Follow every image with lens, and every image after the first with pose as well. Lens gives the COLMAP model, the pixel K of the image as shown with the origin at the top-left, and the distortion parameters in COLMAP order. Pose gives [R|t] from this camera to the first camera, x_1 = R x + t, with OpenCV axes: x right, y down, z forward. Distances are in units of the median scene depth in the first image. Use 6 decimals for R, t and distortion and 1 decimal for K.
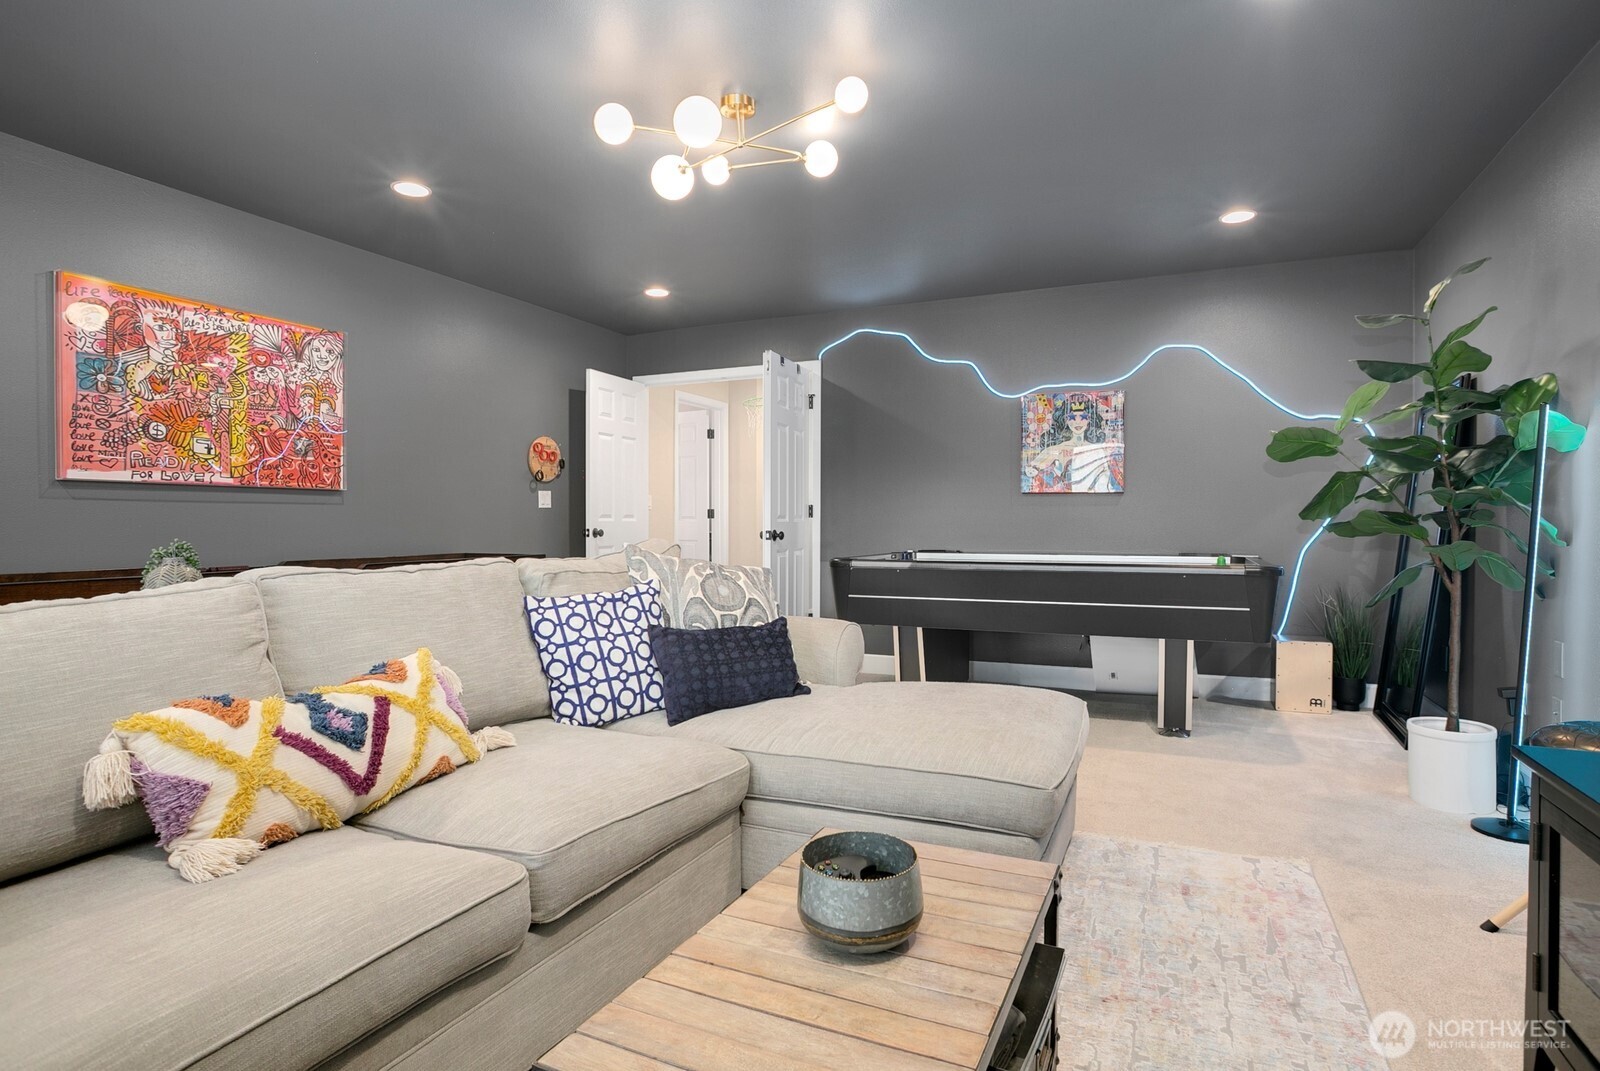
lens RADIAL K [[821.3, 0, 801.4], [0, 821.3, 528.8], [0, 0, 1]] dist [0.002479, 0.001146]
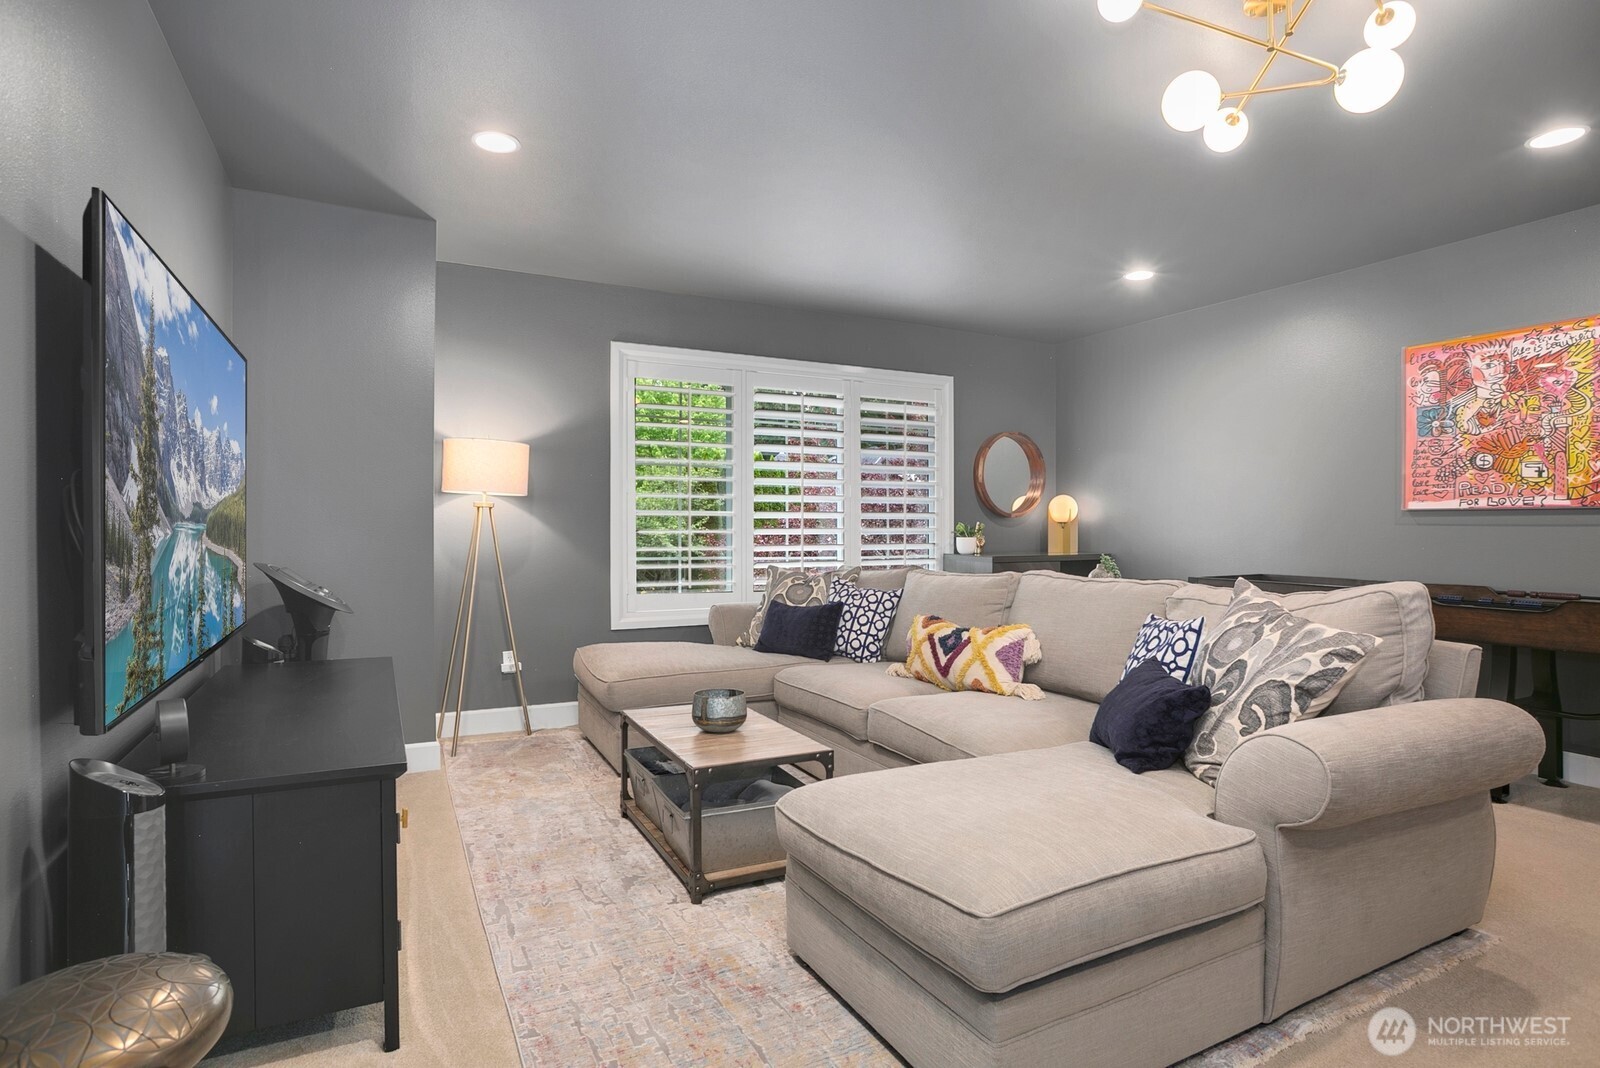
lens RADIAL K [[821.3, 0, 797.6], [0, 821.3, 532.3], [0, 0, 1]] dist [0.002479, 0.001146]
pose [[-0.607778, 0.007237, -0.794074, 0.635069], [-0.009055, 0.999830, 0.016042, -0.033792], [0.794055, 0.016940, -0.607609, 0.933561]]
